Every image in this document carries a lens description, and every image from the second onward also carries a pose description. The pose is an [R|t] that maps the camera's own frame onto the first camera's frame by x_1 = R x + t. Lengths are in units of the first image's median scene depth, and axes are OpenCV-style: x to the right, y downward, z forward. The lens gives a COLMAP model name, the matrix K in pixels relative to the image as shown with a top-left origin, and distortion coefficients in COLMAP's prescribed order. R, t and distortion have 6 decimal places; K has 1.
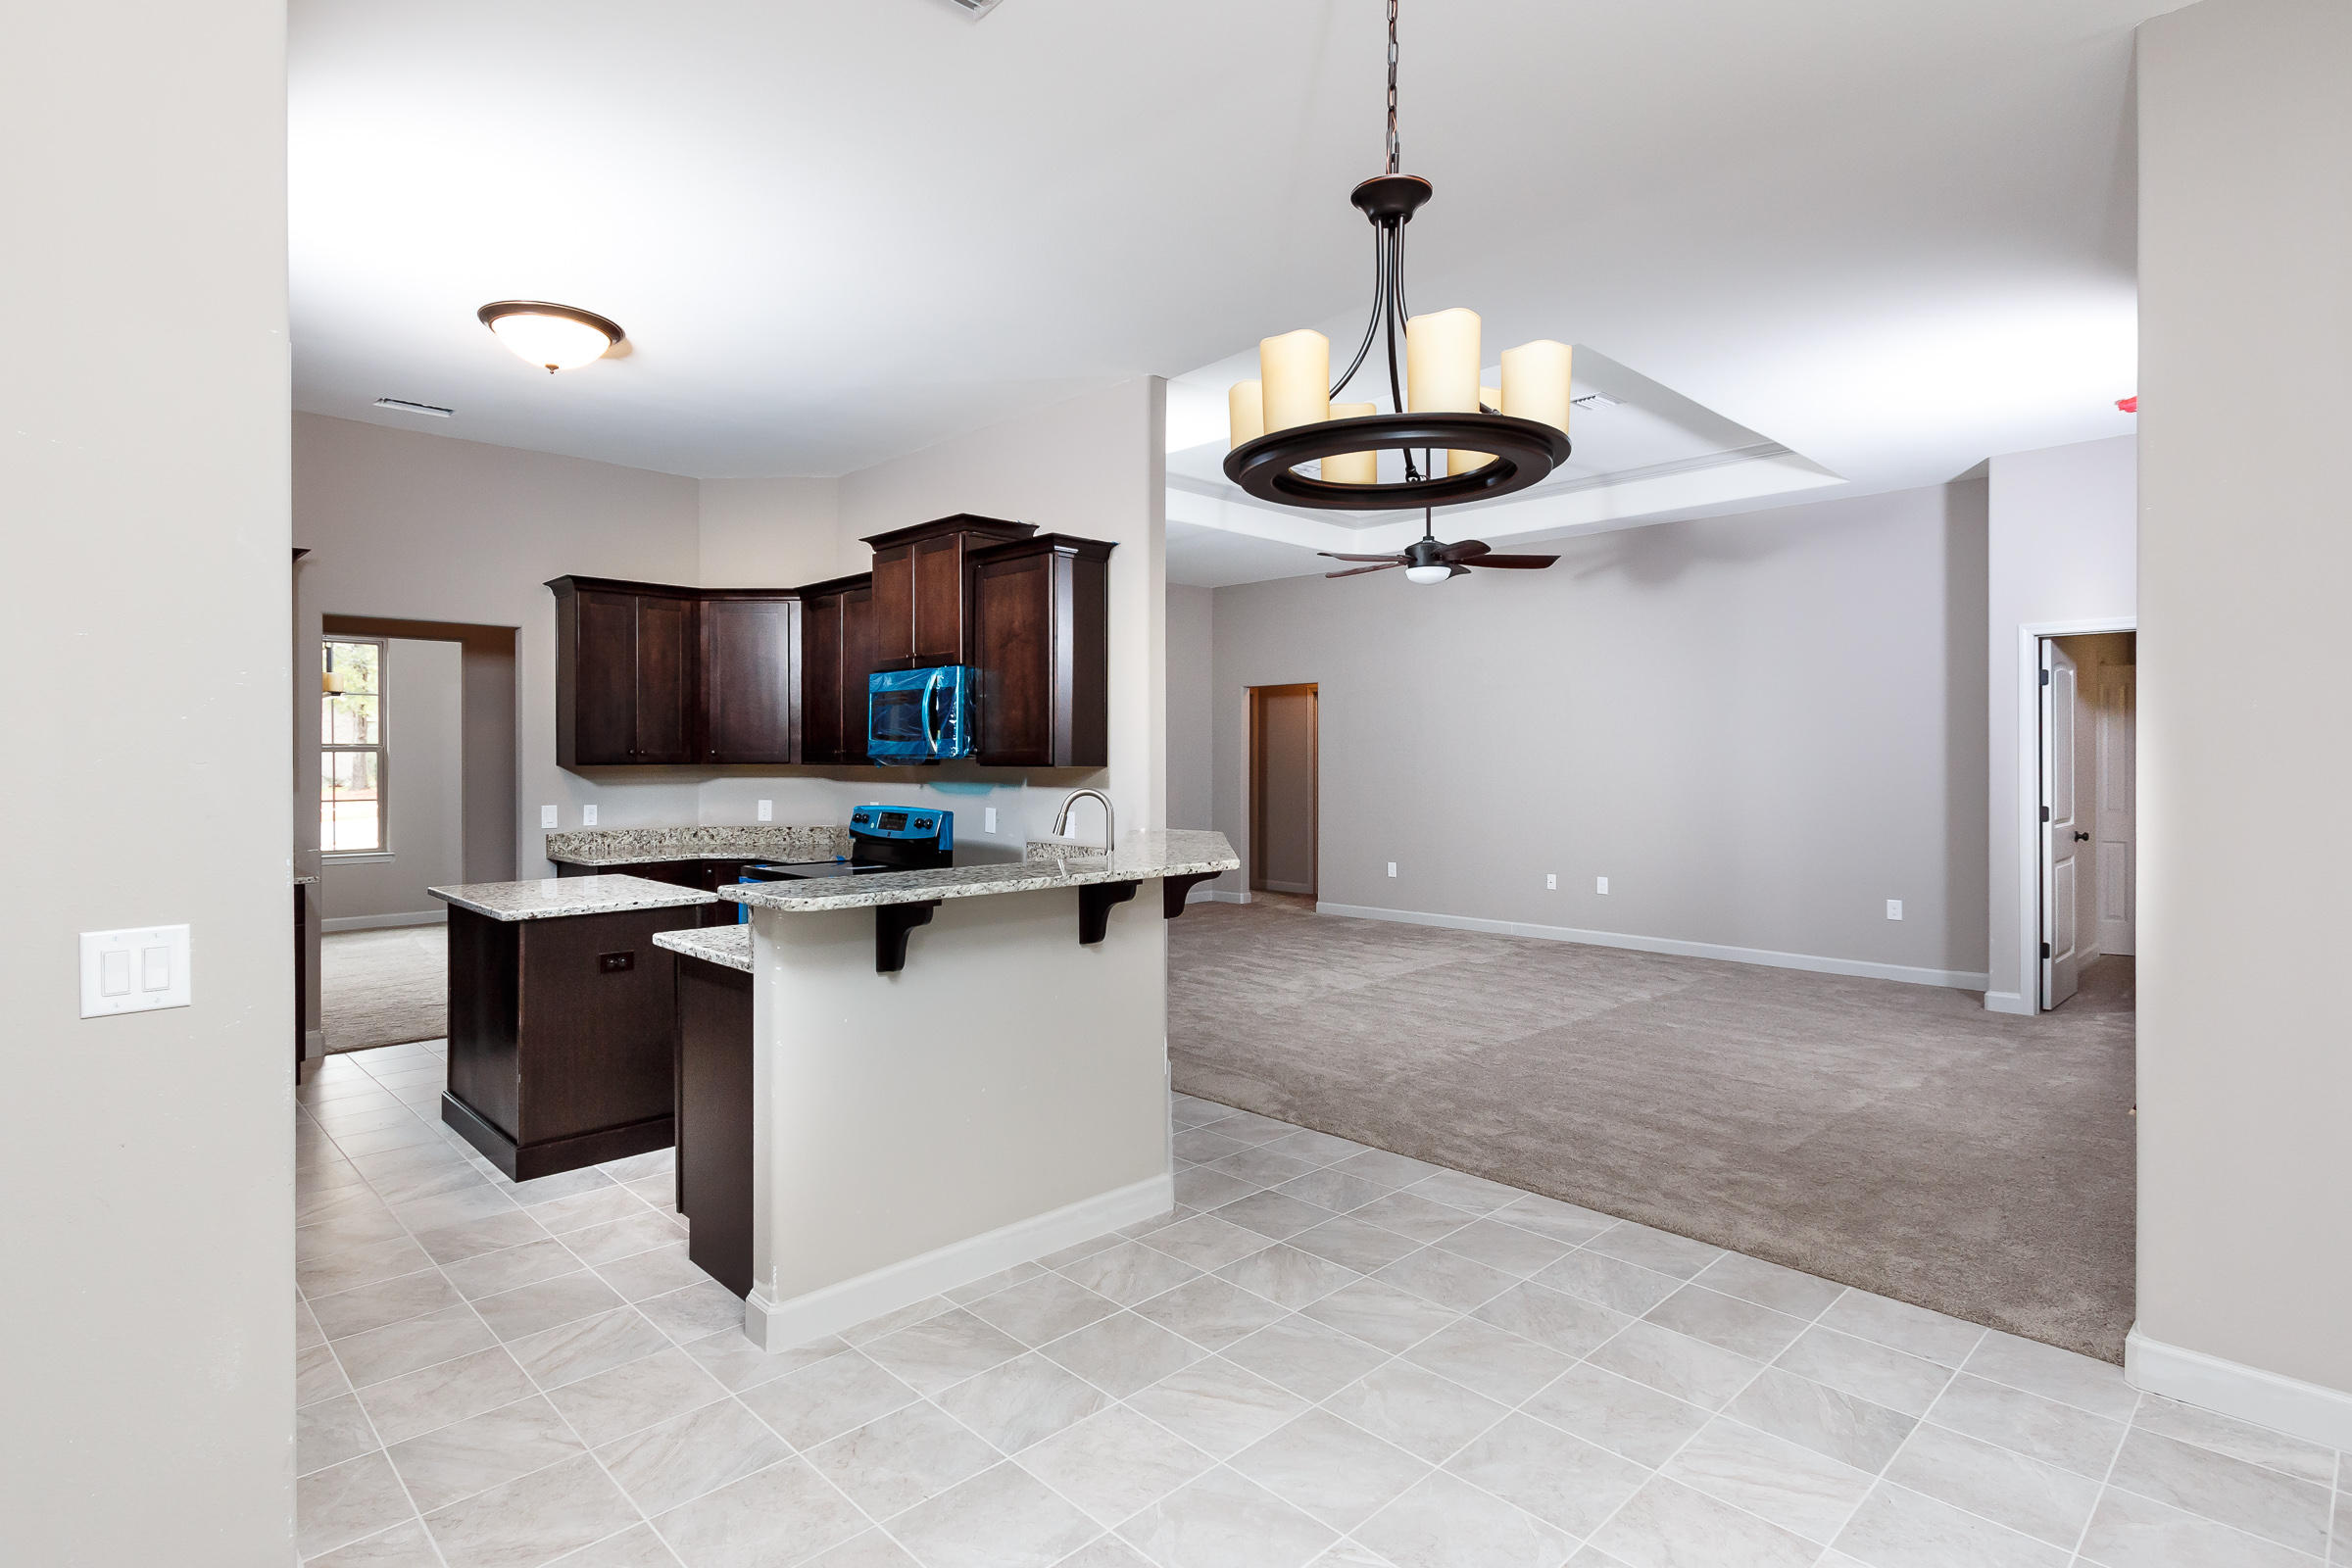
lens RADIAL K [[1180.5, 0, 1134.3], [0, 1180.5, 751.1], [0, 0, 1]] dist [0.000575, 0.000096]
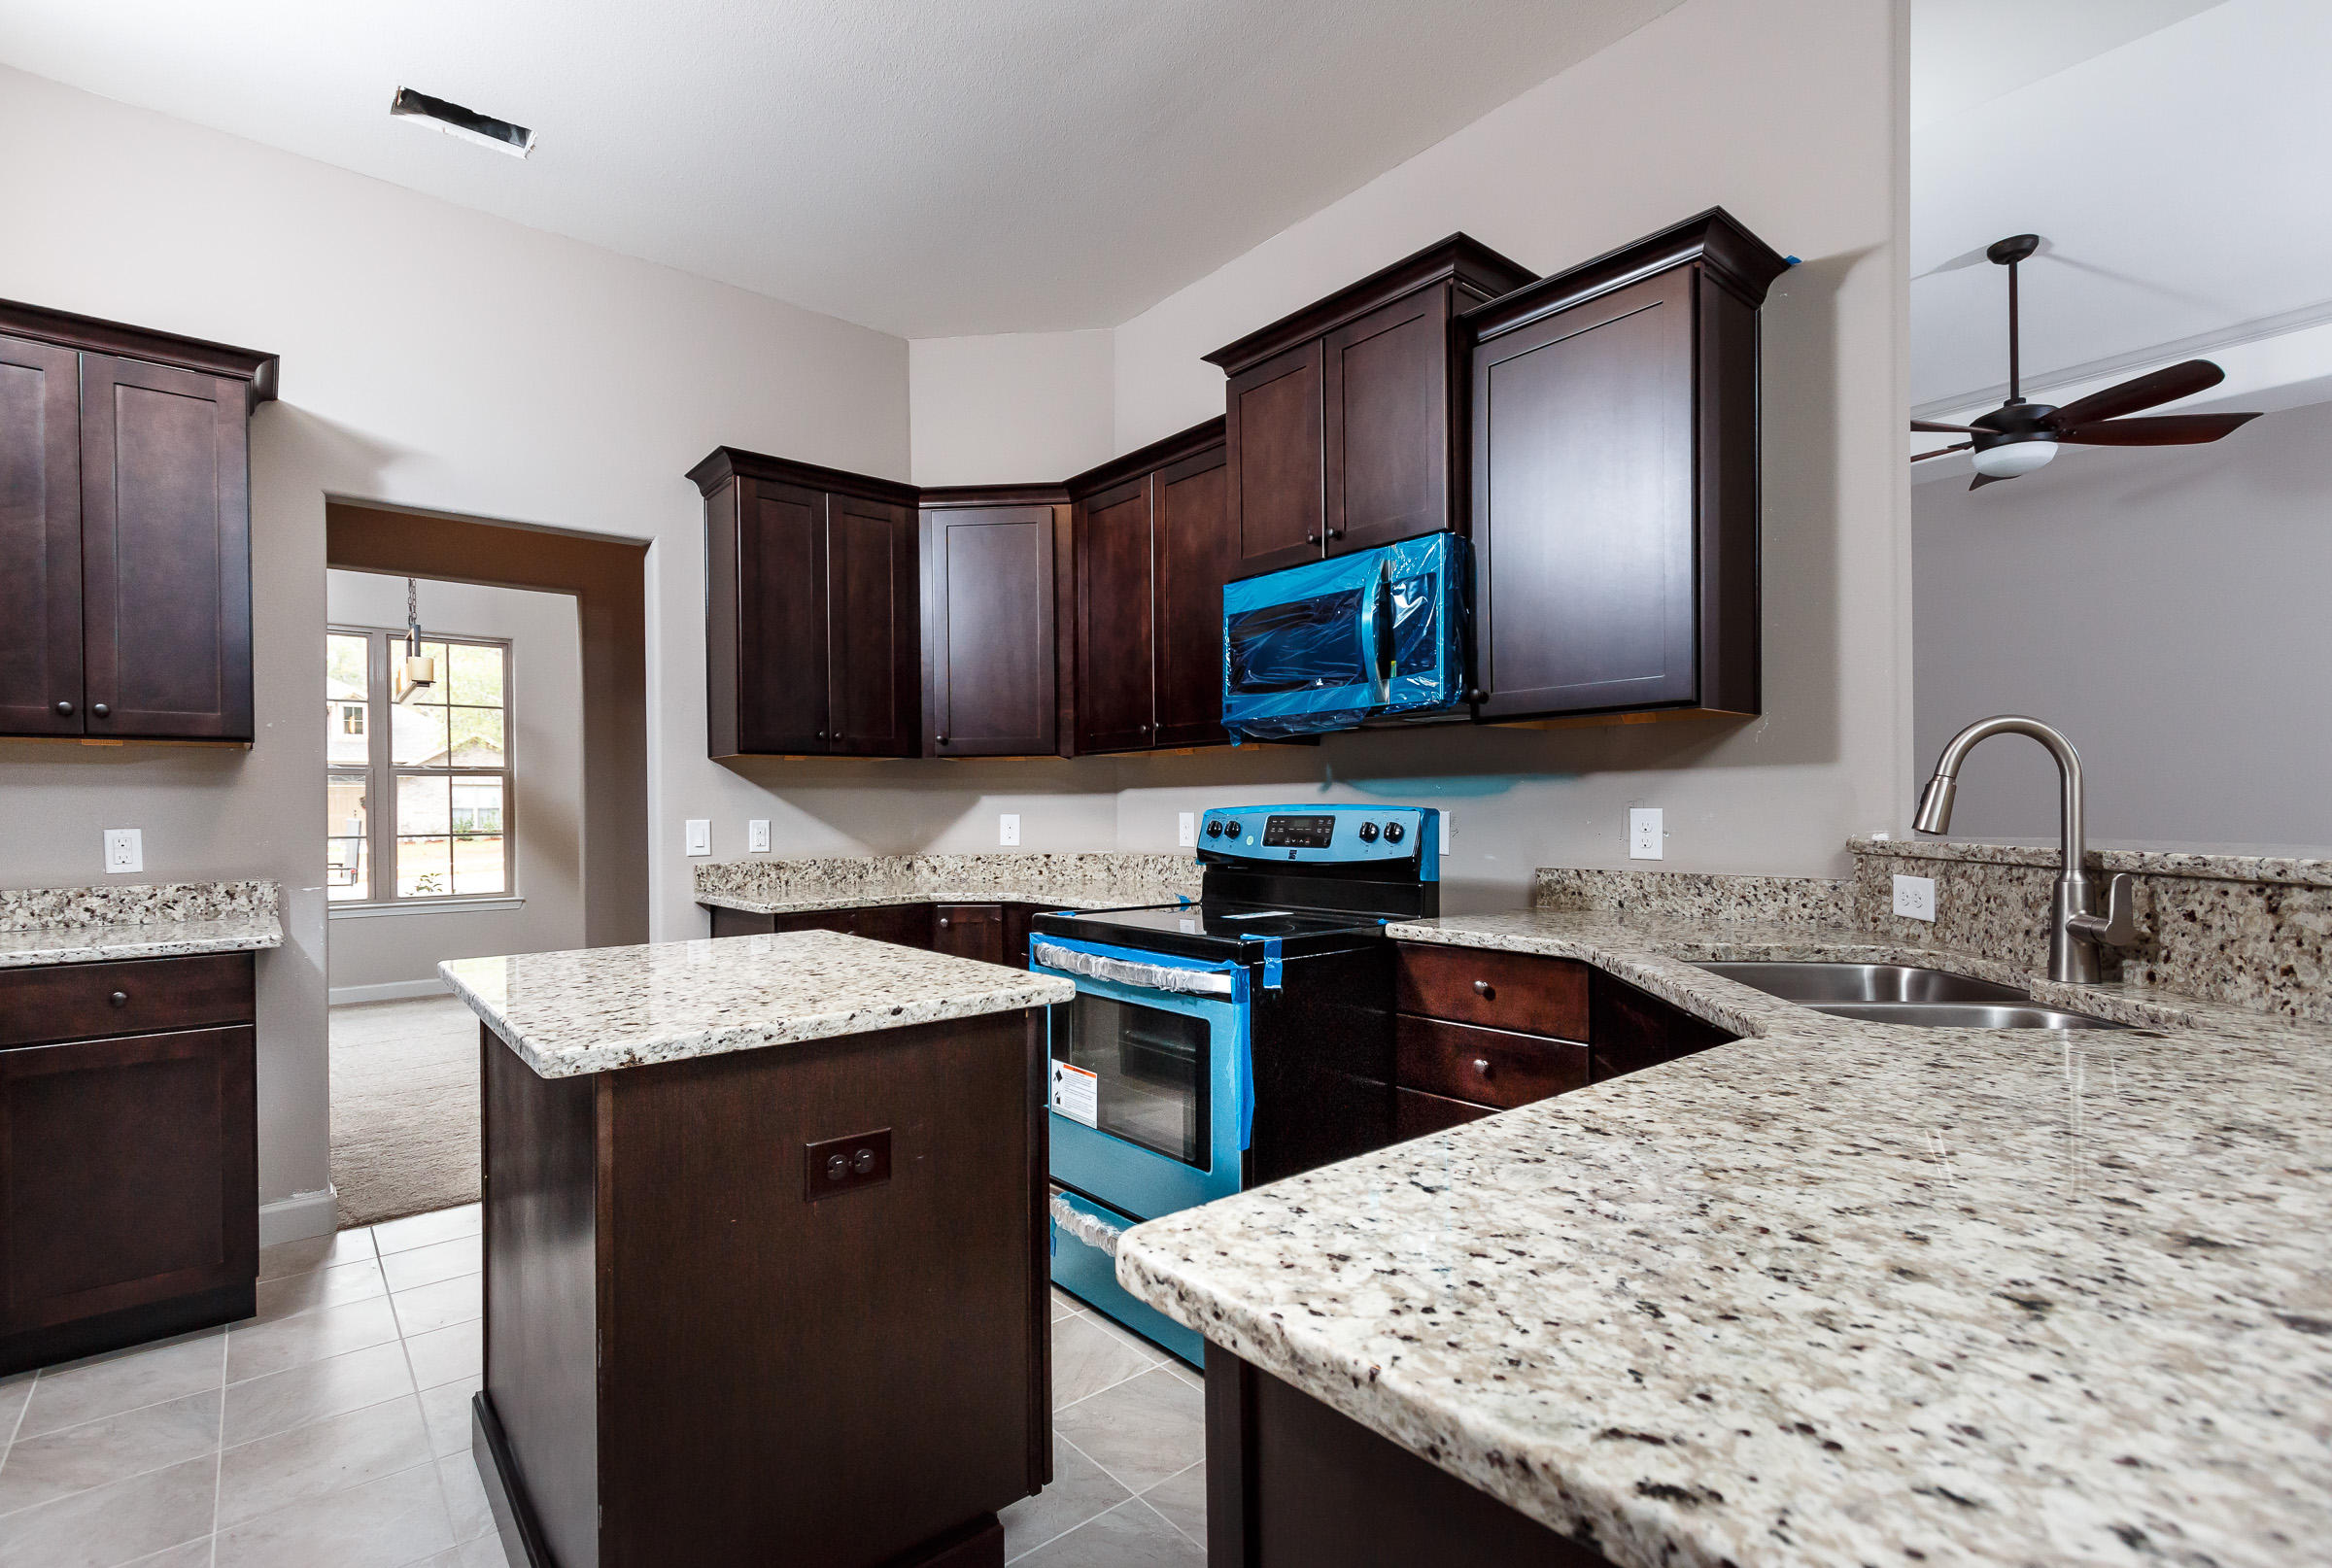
lens RADIAL K [[1094.7, 0, 1159.5], [0, 1094.7, 805.6], [0, 0, 1]] dist [0.001180, 0.000015]
pose [[0.997511, -0.010068, -0.069788, -0.219509], [0.010151, 0.999948, 0.000842, 0.043573], [0.069775, -0.001548, 0.997562, 0.457304]]
